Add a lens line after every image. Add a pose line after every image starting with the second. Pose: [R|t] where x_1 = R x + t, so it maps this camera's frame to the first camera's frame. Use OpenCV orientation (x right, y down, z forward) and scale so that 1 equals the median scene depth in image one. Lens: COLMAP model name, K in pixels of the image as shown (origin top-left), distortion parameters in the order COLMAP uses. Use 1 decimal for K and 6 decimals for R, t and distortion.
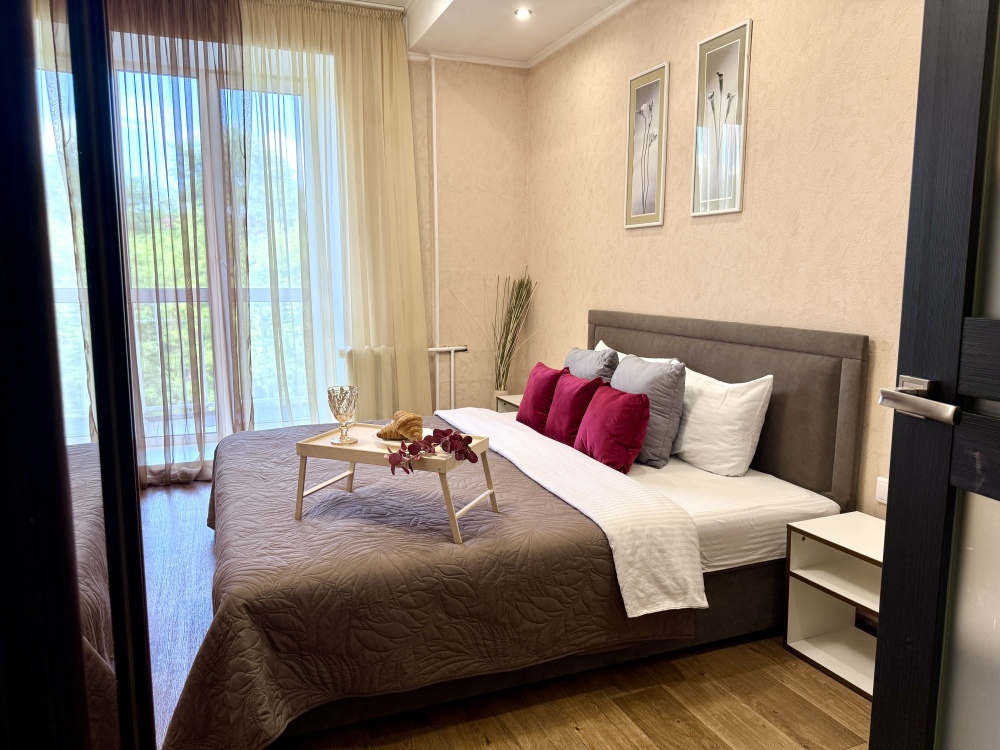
lens RADIAL K [[703.0, 0, 501.3], [0, 703.0, 376.9], [0, 0, 1]] dist [0.057656, -0.079283]
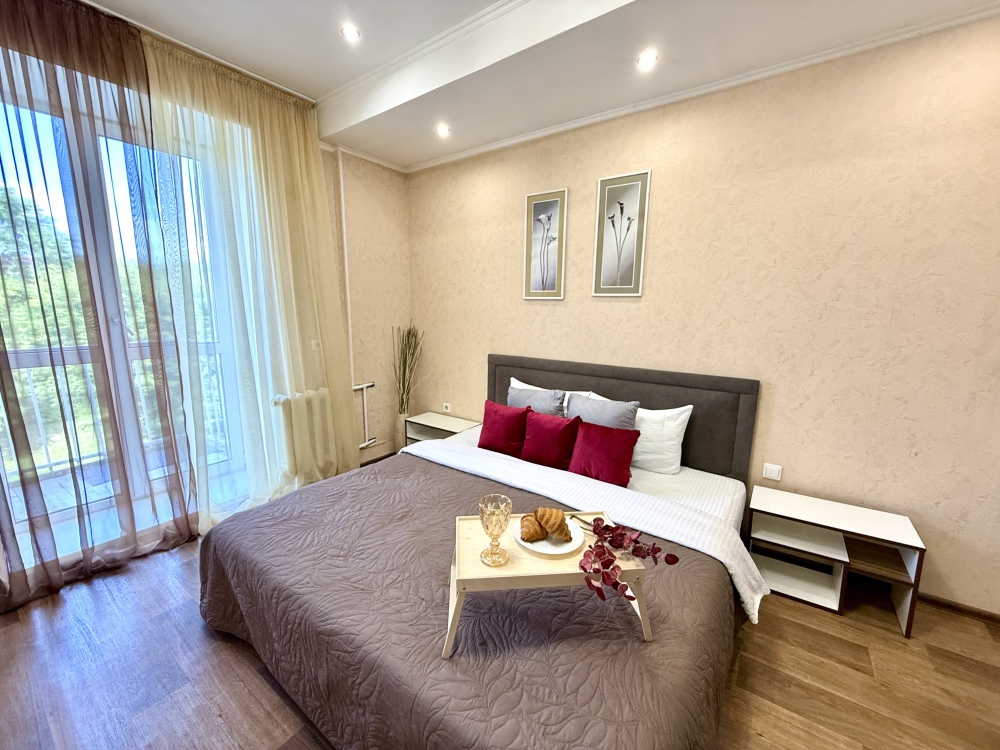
lens RADIAL K [[399.5, 0, 499.4], [0, 399.5, 374.3], [0, 0, 1]] dist [0.000243, 0.000302]
pose [[0.849293, -0.083858, 0.521219, -0.325791], [0.069489, 0.996471, 0.047091, -0.107427], [-0.523328, -0.003775, 0.852123, 0.358030]]
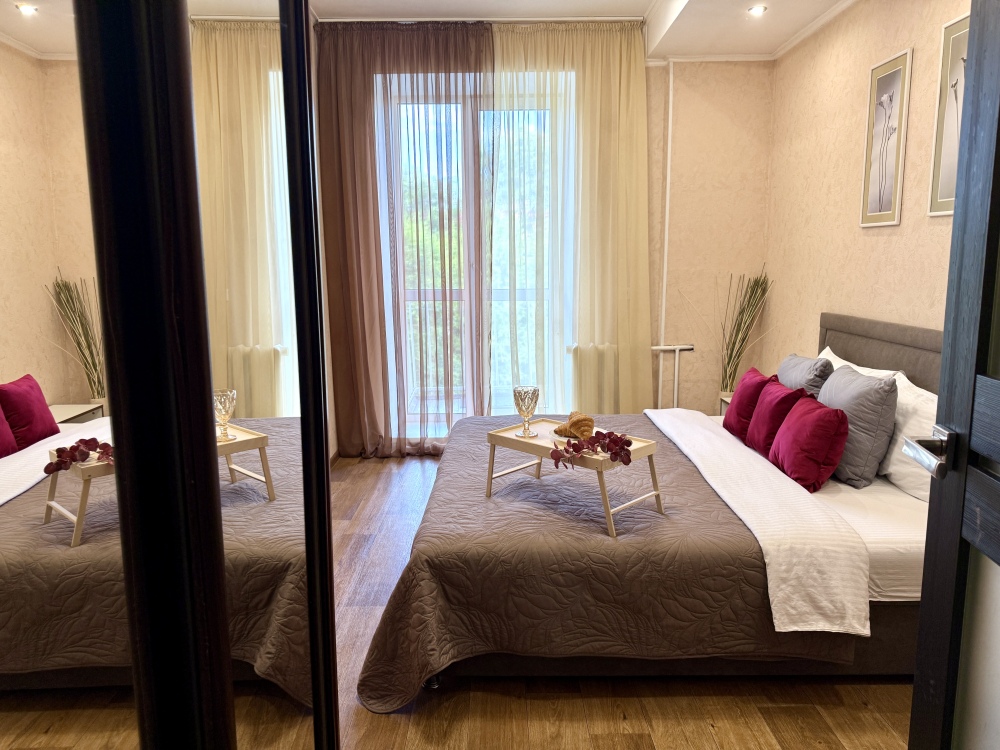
lens RADIAL K [[703.0, 0, 503.7], [0, 703.0, 375.3], [0, 0, 1]] dist [0.057656, -0.079283]
pose [[0.929957, 0.050038, -0.364248, 0.095505], [-0.044272, 0.998727, 0.024168, -0.018936], [0.364994, -0.006349, 0.930988, -0.048446]]
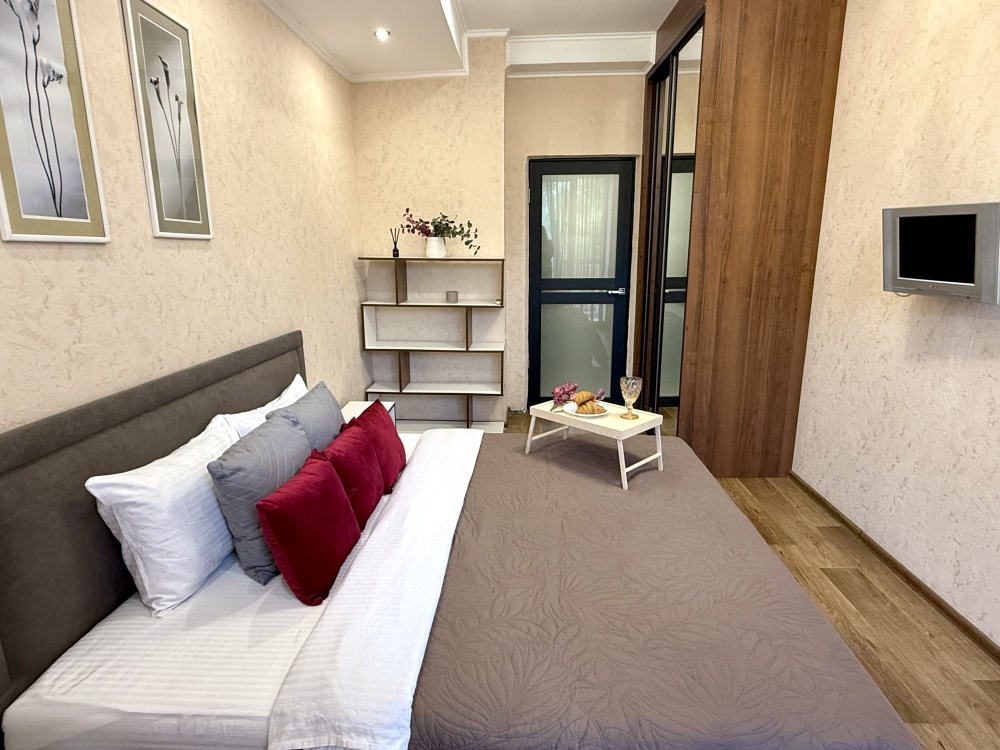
lens RADIAL K [[546.8, 0, 501.2], [0, 546.8, 373.3], [0, 0, 1]] dist [0.005803, -0.001045]
pose [[-0.908723, -0.089398, 0.407714, -0.275907], [0.064763, 0.934768, 0.349307, -0.250171], [-0.412345, 0.343828, -0.843655, 1.280048]]
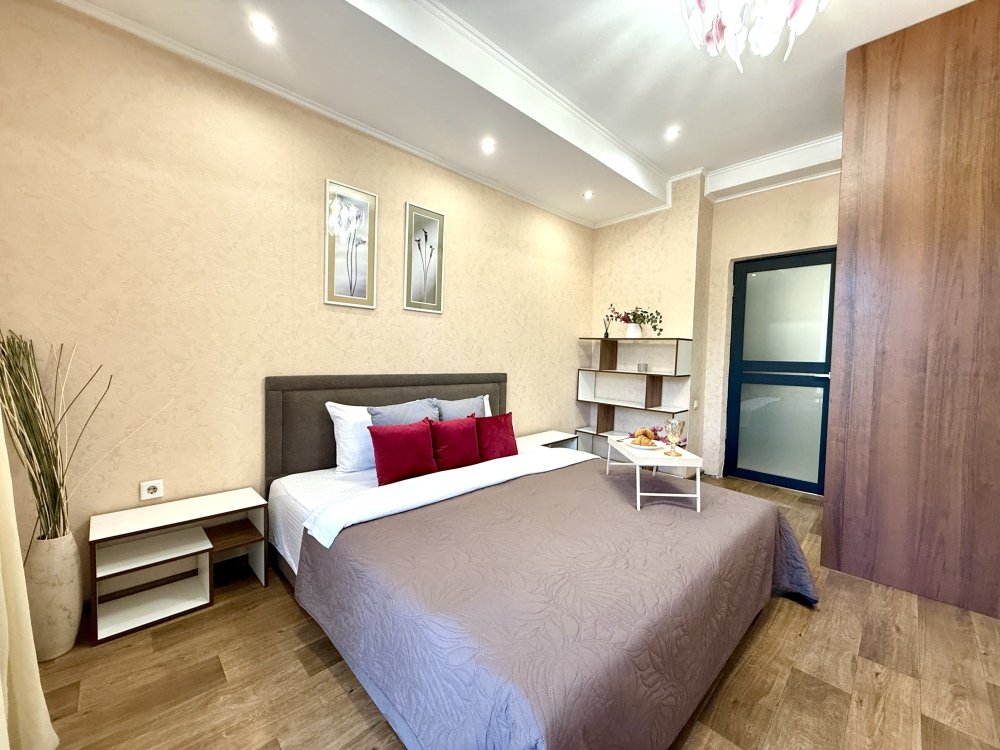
lens RADIAL K [[399.5, 0, 494.9], [0, 399.5, 373.6], [0, 0, 1]] dist [0.000243, 0.000302]
pose [[-0.365544, -0.055545, 0.929135, -0.577808], [0.107161, 0.989069, 0.101288, -0.143129], [-0.924605, 0.136592, -0.355595, 1.064489]]
